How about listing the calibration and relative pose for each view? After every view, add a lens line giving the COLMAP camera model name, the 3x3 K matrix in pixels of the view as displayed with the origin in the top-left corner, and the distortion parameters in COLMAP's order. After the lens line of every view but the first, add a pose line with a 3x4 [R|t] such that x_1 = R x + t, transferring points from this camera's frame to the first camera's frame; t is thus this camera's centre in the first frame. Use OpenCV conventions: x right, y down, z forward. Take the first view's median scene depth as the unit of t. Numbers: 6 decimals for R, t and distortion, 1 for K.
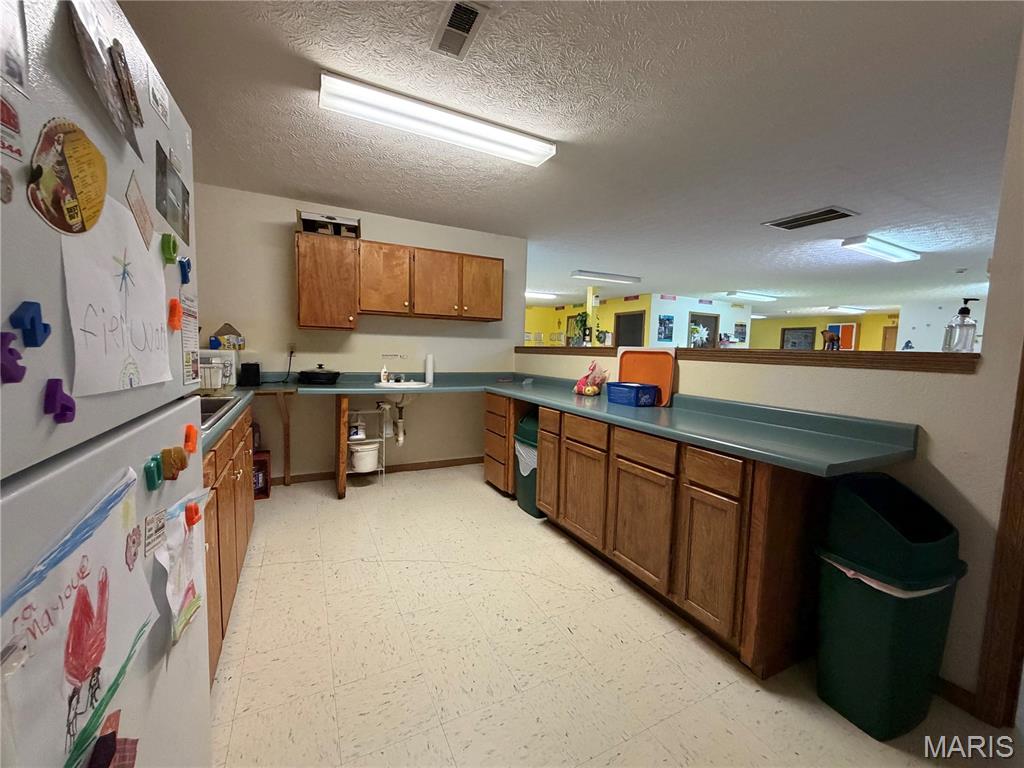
lens RADIAL K [[409.0, 0, 510.1], [0, 409.0, 383.5], [0, 0, 1]] dist [-0.000107, 0.000262]
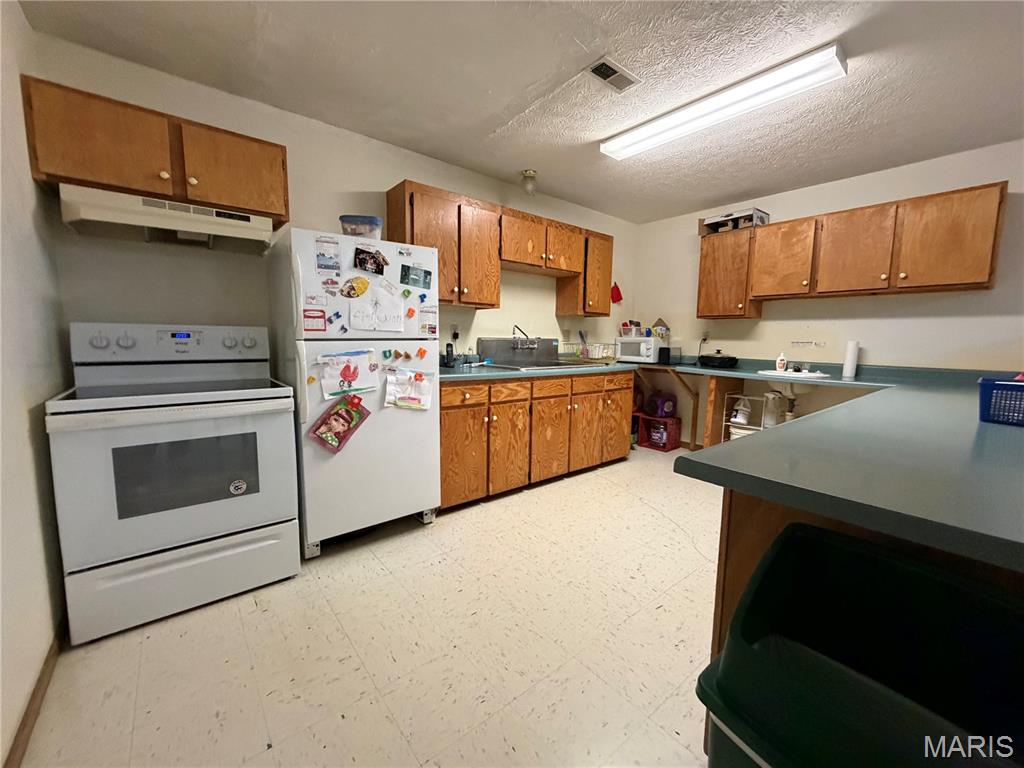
lens RADIAL K [[409.0, 0, 510.1], [0, 409.0, 383.5], [0, 0, 1]] dist [-0.000107, 0.000262]
pose [[0.211960, 0.087001, -0.973398, 0.505217], [-0.092888, 0.993314, 0.068555, 0.020663], [0.972854, 0.075886, 0.218624, 0.207944]]
